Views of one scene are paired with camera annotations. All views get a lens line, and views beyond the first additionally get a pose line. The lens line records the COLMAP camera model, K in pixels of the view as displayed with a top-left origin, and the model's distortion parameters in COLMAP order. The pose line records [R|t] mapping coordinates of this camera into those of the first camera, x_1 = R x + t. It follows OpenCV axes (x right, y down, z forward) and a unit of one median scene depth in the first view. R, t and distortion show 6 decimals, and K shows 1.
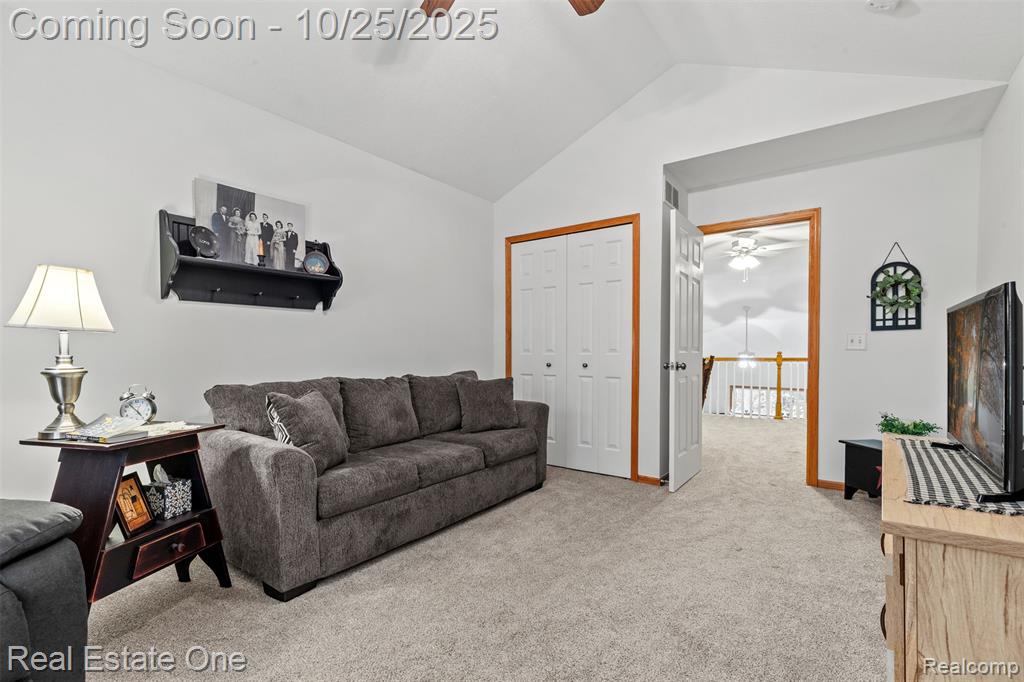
lens RADIAL K [[462.1, 0, 514.7], [0, 462.1, 347.2], [0, 0, 1]] dist [0.005320, -0.000197]
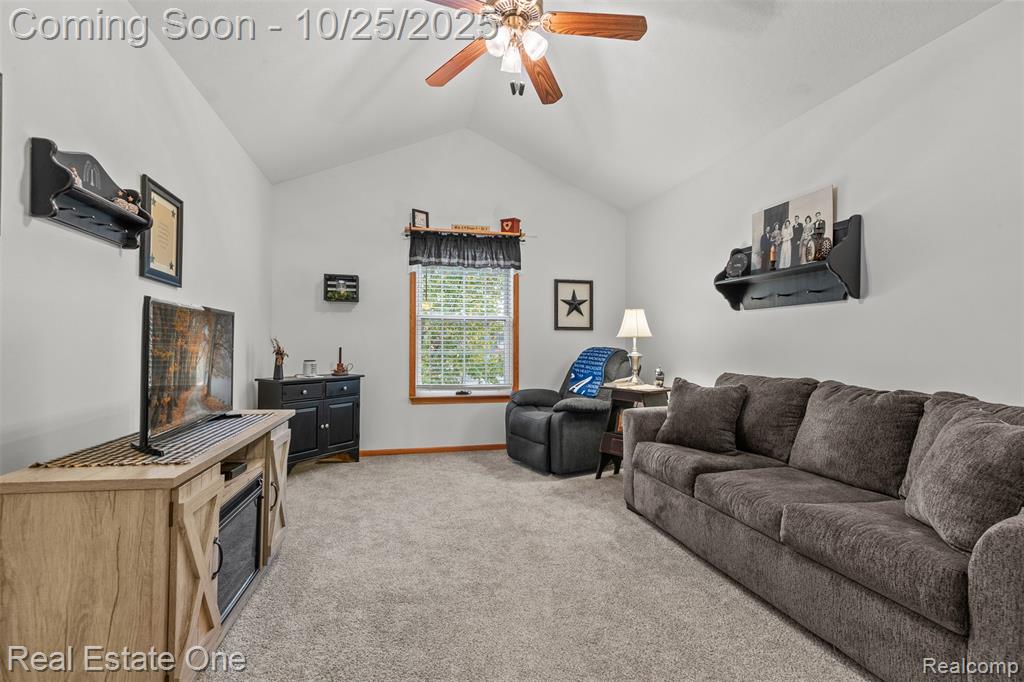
lens RADIAL K [[462.1, 0, 513.8], [0, 462.1, 341.0], [0, 0, 1]] dist [0.005320, -0.000197]
pose [[-0.631839, -0.011912, -0.775008, 0.677707], [-0.002299, 0.999906, -0.013494, 0.007311], [0.775096, -0.006744, -0.631808, 1.199098]]
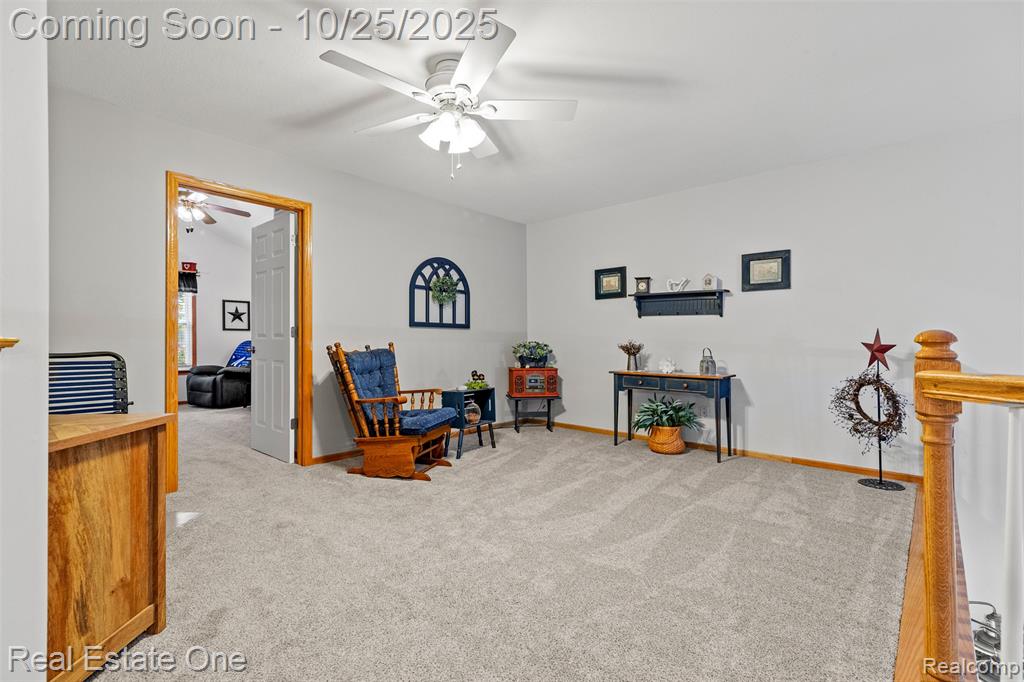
lens RADIAL K [[462.1, 0, 517.4], [0, 462.1, 342.2], [0, 0, 1]] dist [0.005320, -0.000197]
pose [[-0.088334, 0.005851, -0.996074, 1.727540], [0.001078, 0.999983, 0.005779, 0.002028], [0.996090, -0.000563, -0.088339, 2.112726]]
